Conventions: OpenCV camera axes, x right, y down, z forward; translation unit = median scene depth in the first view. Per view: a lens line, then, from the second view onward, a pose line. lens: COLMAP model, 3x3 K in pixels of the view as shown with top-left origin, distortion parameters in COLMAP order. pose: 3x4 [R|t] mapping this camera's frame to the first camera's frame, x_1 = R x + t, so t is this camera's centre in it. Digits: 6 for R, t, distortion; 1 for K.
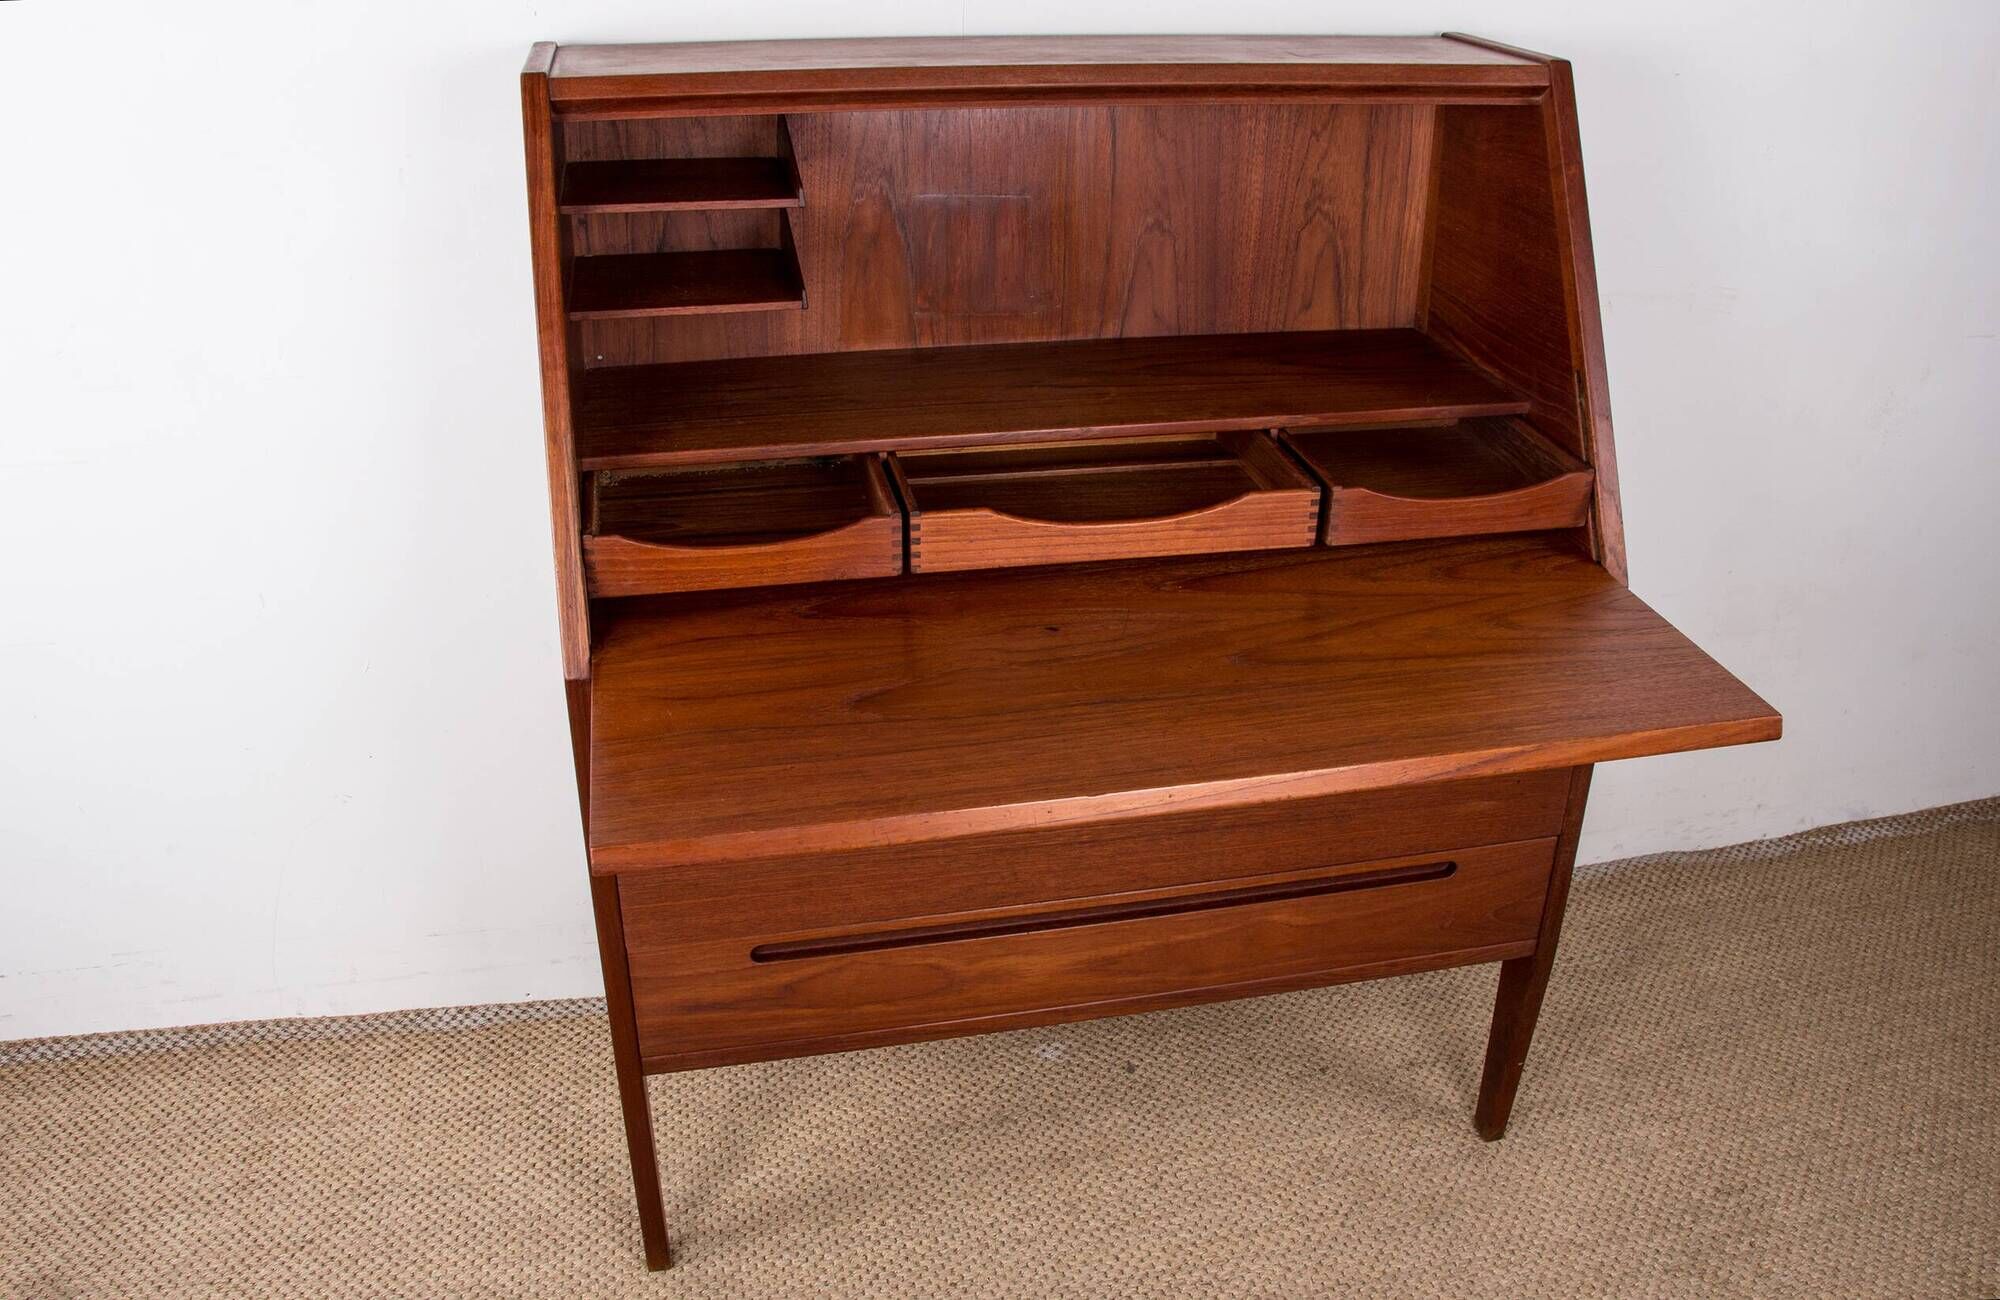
lens RADIAL K [[1669.8, 0, 1017.1], [0, 1669.8, 656.4], [0, 0, 1]] dist [-0.184201, 0.150552]
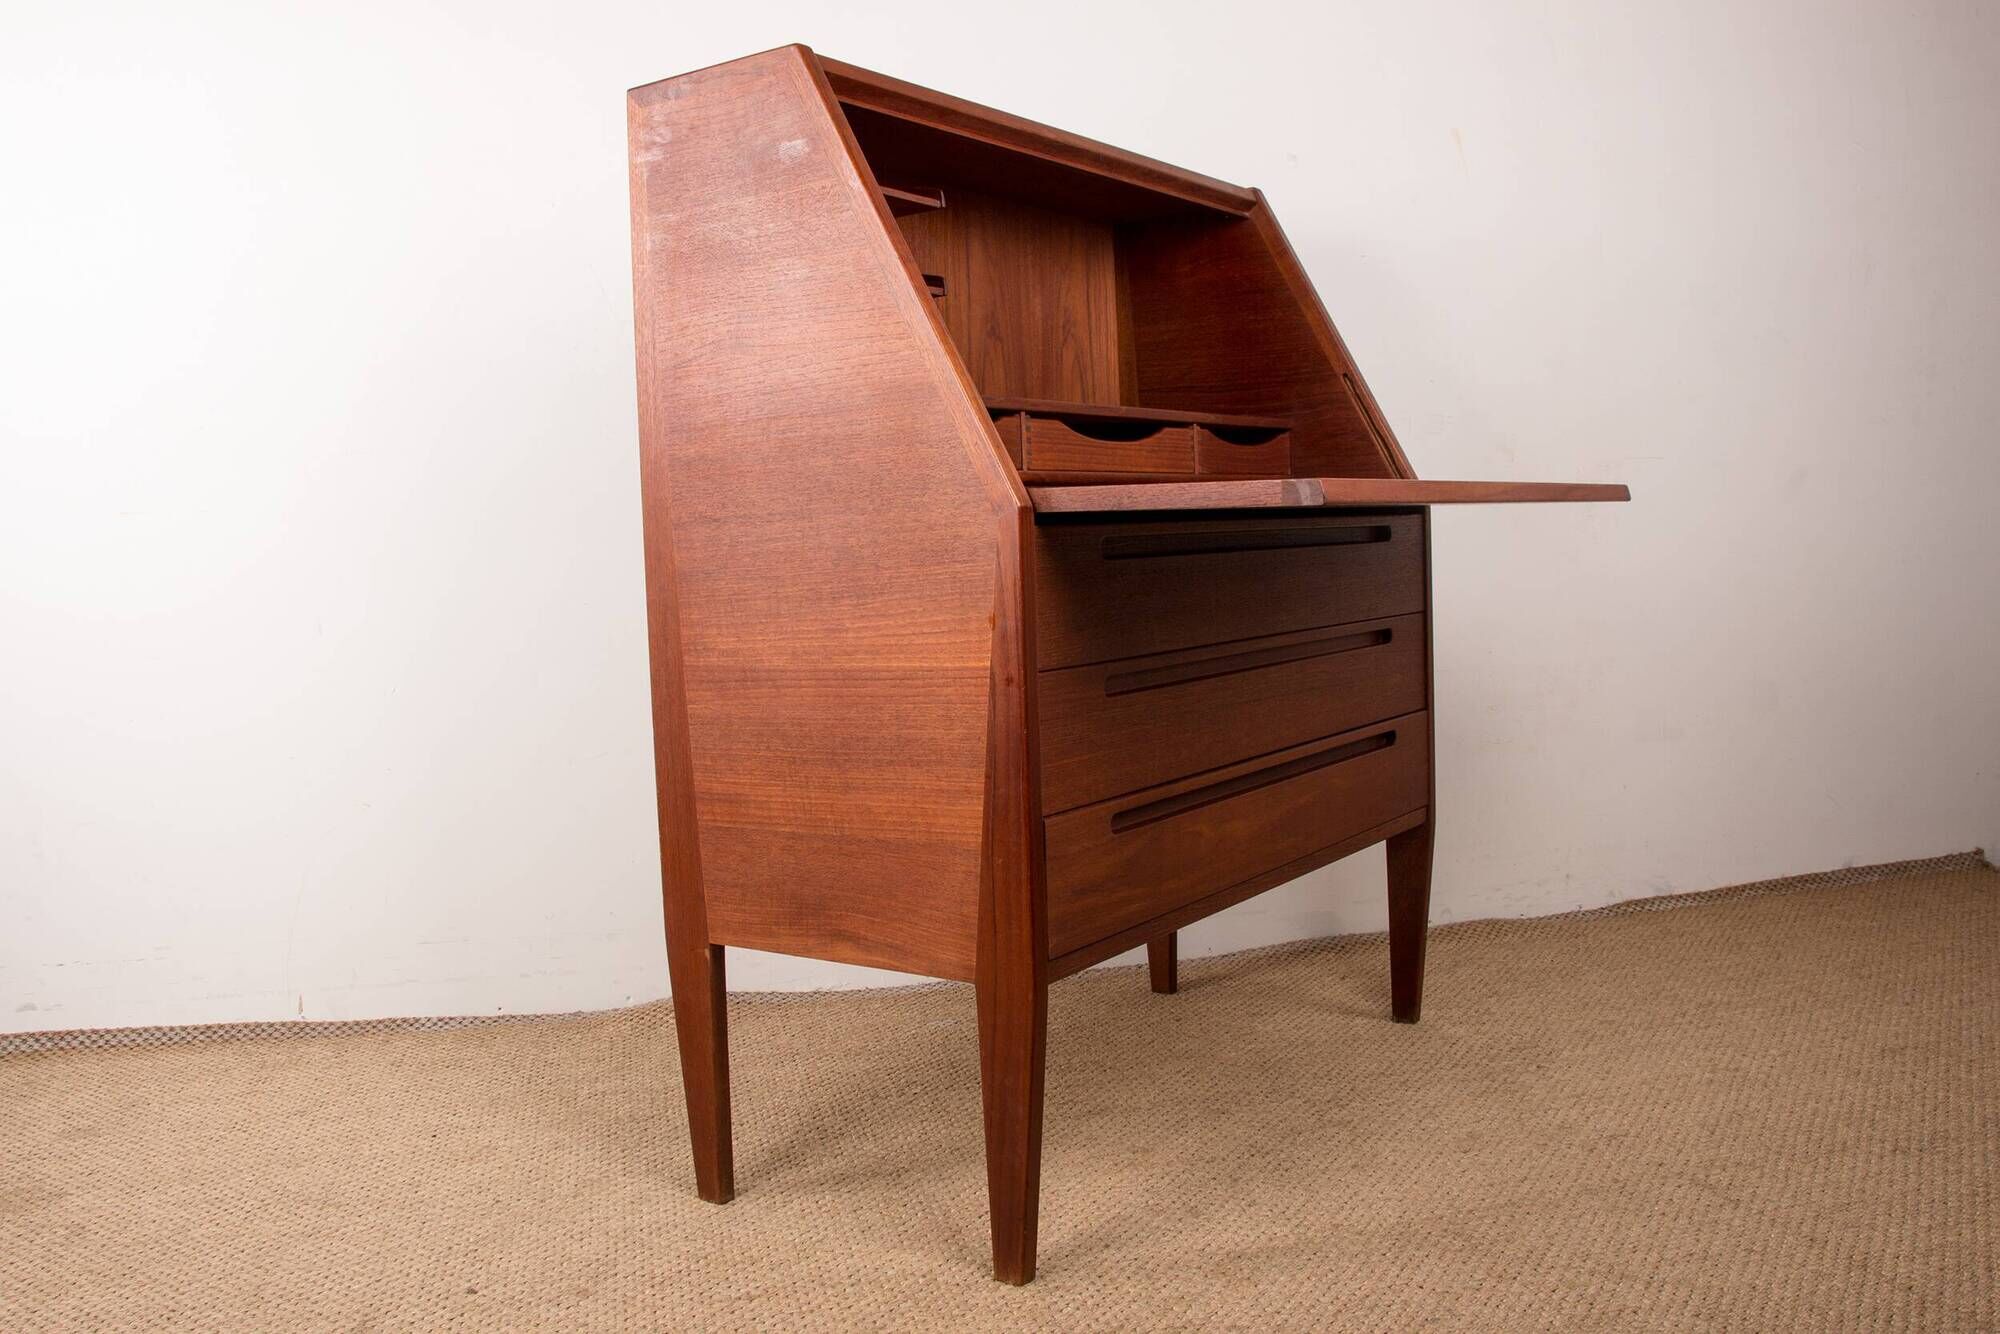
lens RADIAL K [[1717.2, 0, 1015.2], [0, 1717.2, 666.6], [0, 0, 1]] dist [-0.195389, 0.182419]
pose [[0.735412, -0.093356, 0.671159, -0.766265], [0.347862, 0.902003, -0.255699, 0.289794], [-0.581516, 0.421515, 0.695819, 0.209345]]
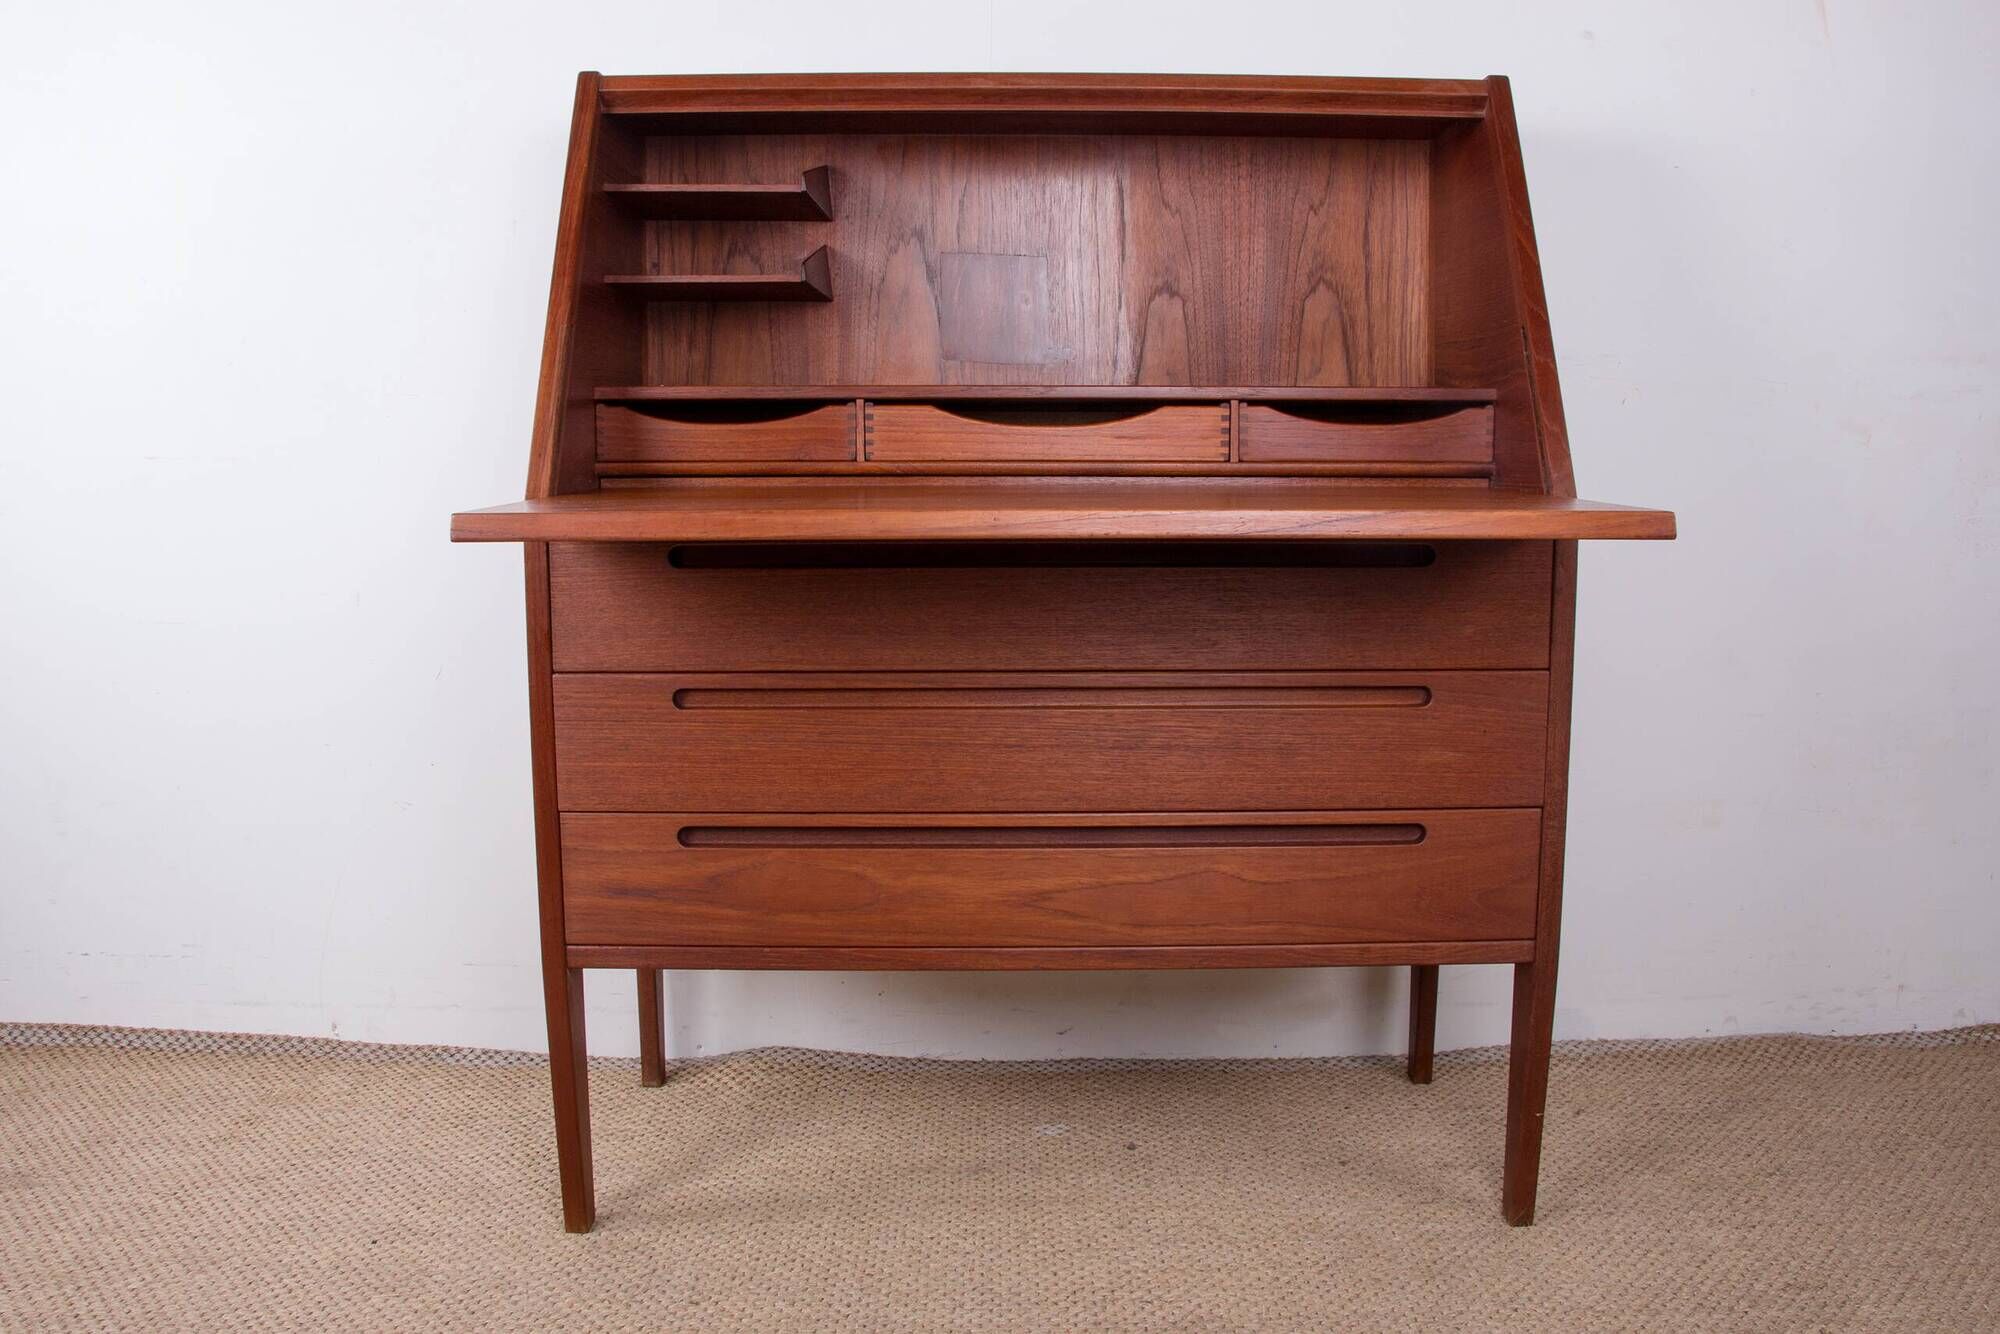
lens RADIAL K [[1649.2, 0, 1005.7], [0, 1649.2, 658.3], [0, 0, 1]] dist [-0.184548, 0.155586]
pose [[0.978475, 0.013153, -0.205945, 0.204117], [-0.081322, 0.941788, -0.326224, 0.327507], [0.189665, 0.335950, 0.922586, 0.061209]]
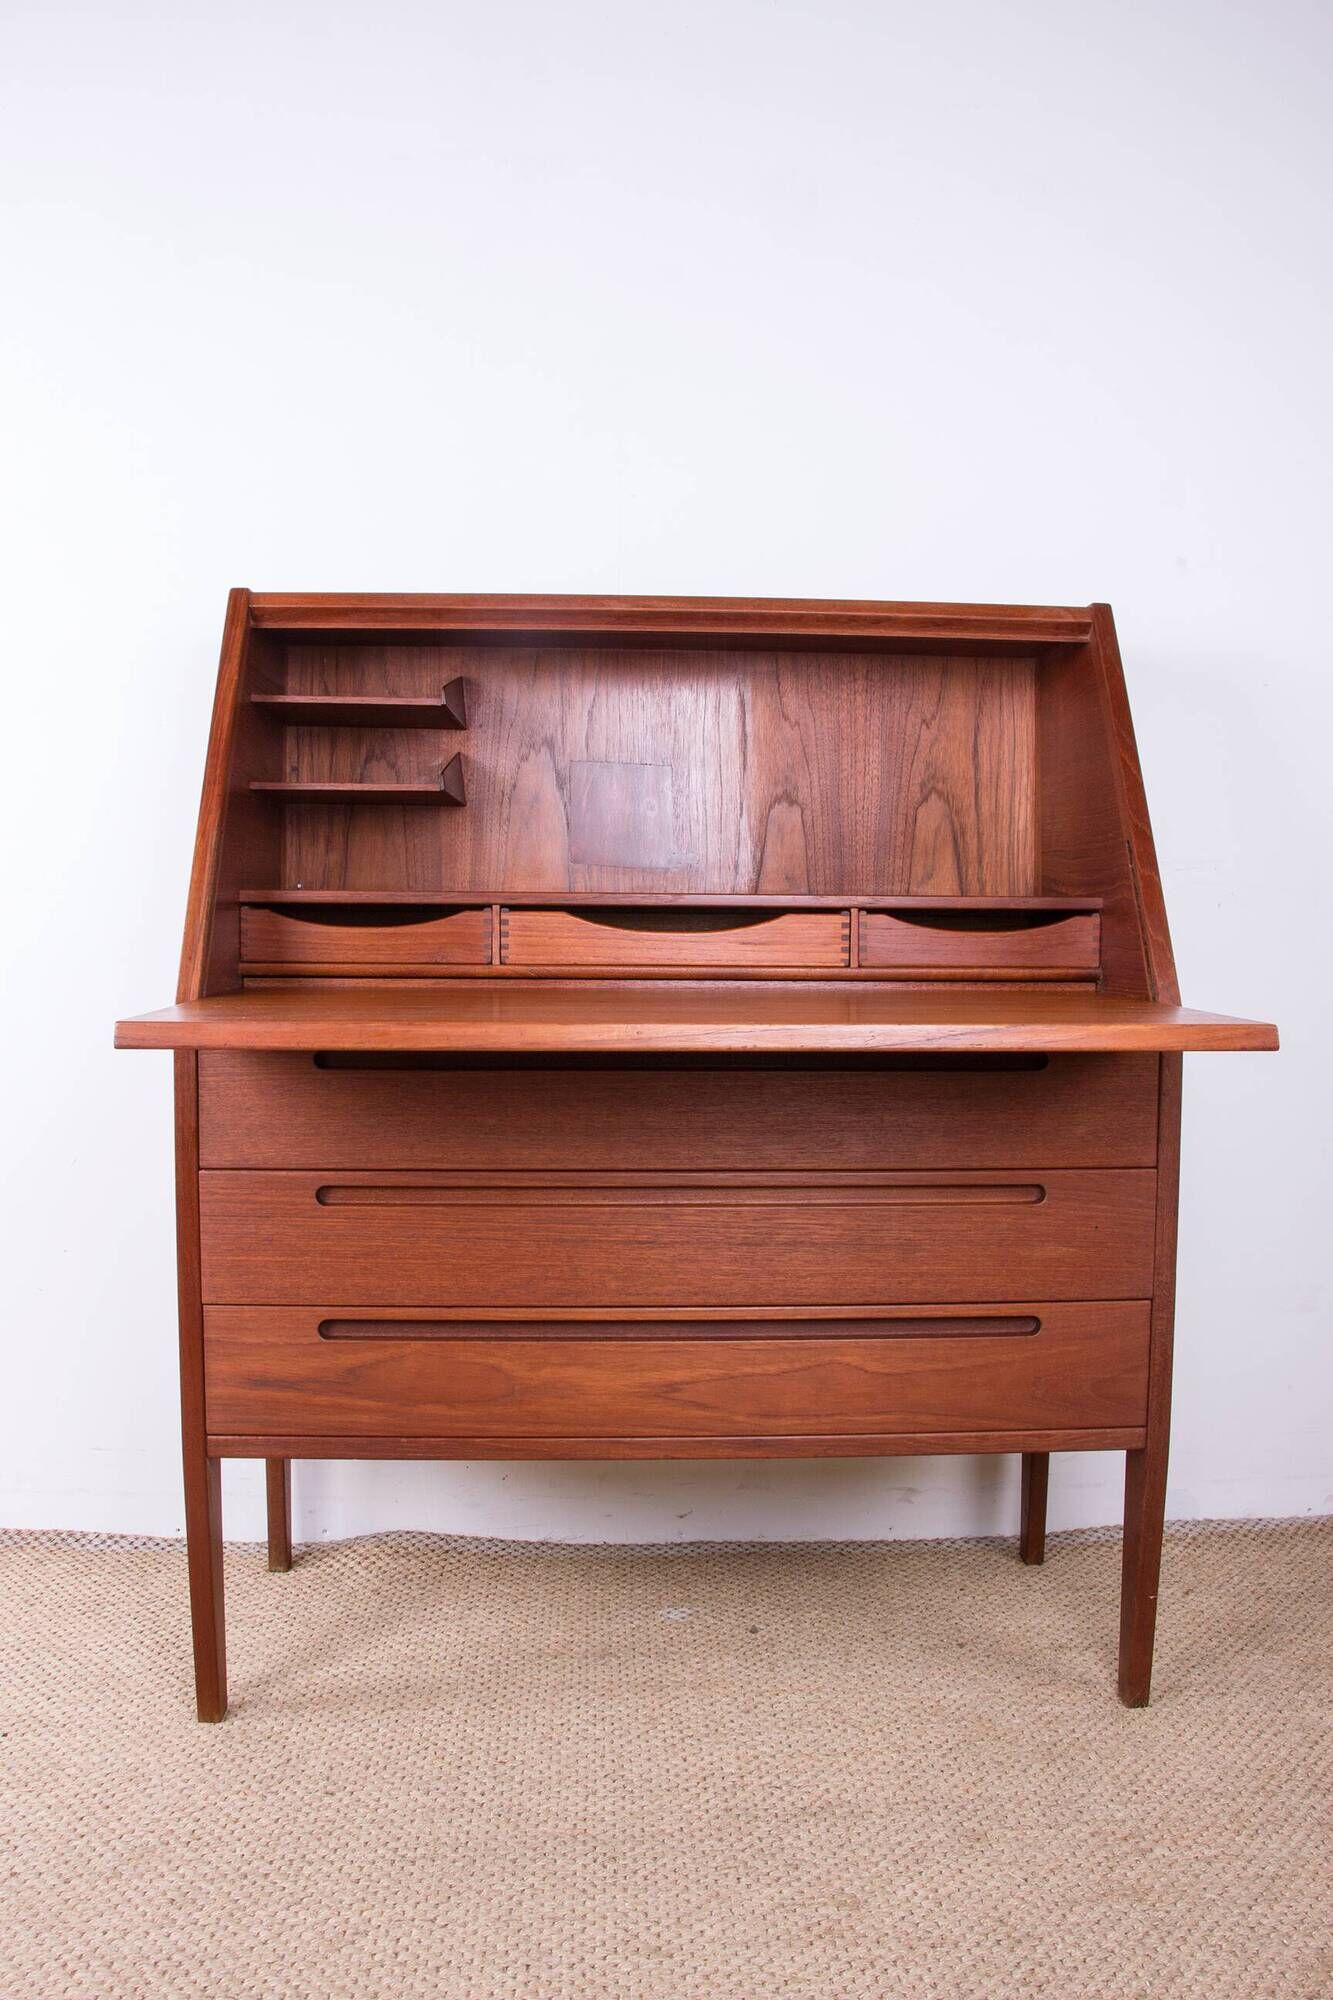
lens RADIAL K [[1629.1, 0, 661.2], [0, 1629.1, 1001.6], [0, 0, 1]] dist [-0.179836, 0.154074]
pose [[0.985446, 0.002955, -0.169964, 0.189222], [-0.071971, 0.913066, -0.401412, 0.322765], [0.154002, 0.407802, 0.899989, 0.028829]]
